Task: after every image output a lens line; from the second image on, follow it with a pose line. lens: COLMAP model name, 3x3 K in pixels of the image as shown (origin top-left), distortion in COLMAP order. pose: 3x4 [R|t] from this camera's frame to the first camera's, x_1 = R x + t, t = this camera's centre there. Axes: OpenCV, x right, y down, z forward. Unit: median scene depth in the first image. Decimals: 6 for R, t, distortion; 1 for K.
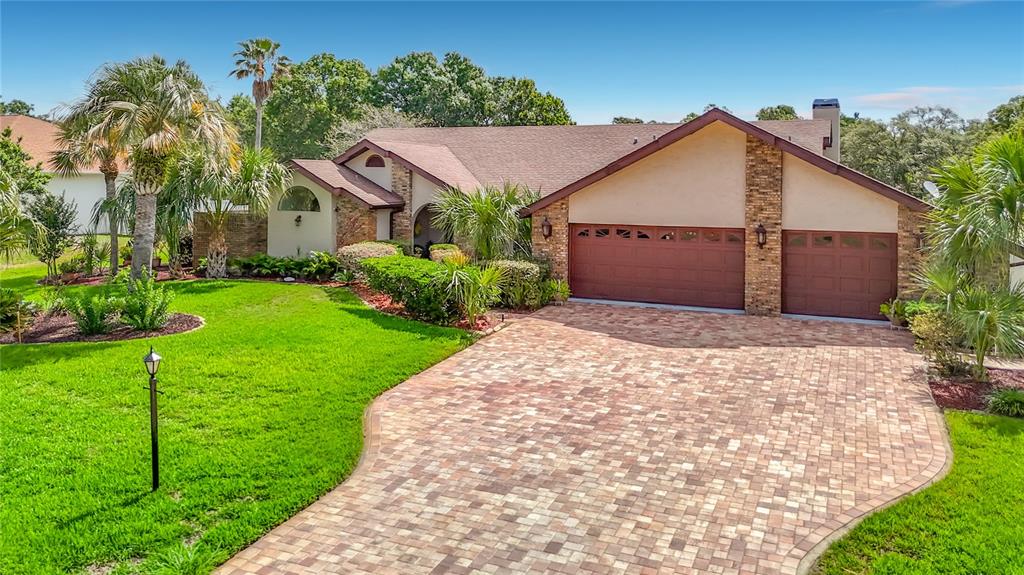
lens RADIAL K [[799.1, 0, 495.3], [0, 799.1, 282.4], [0, 0, 1]] dist [0.063076, -0.064570]
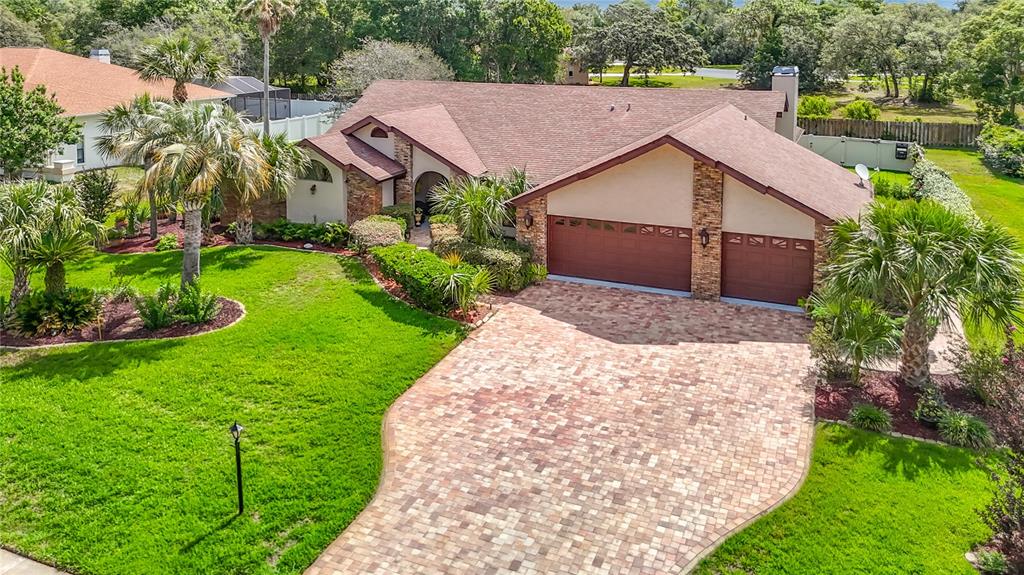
lens RADIAL K [[799.1, 0, 495.1], [0, 799.1, 233.5], [0, 0, 1]] dist [0.063076, -0.064570]
pose [[0.999941, -0.010378, -0.003197, 0.026316], [0.010699, 0.991908, 0.126504, -0.272069], [0.001858, -0.126531, 0.991961, -0.237023]]
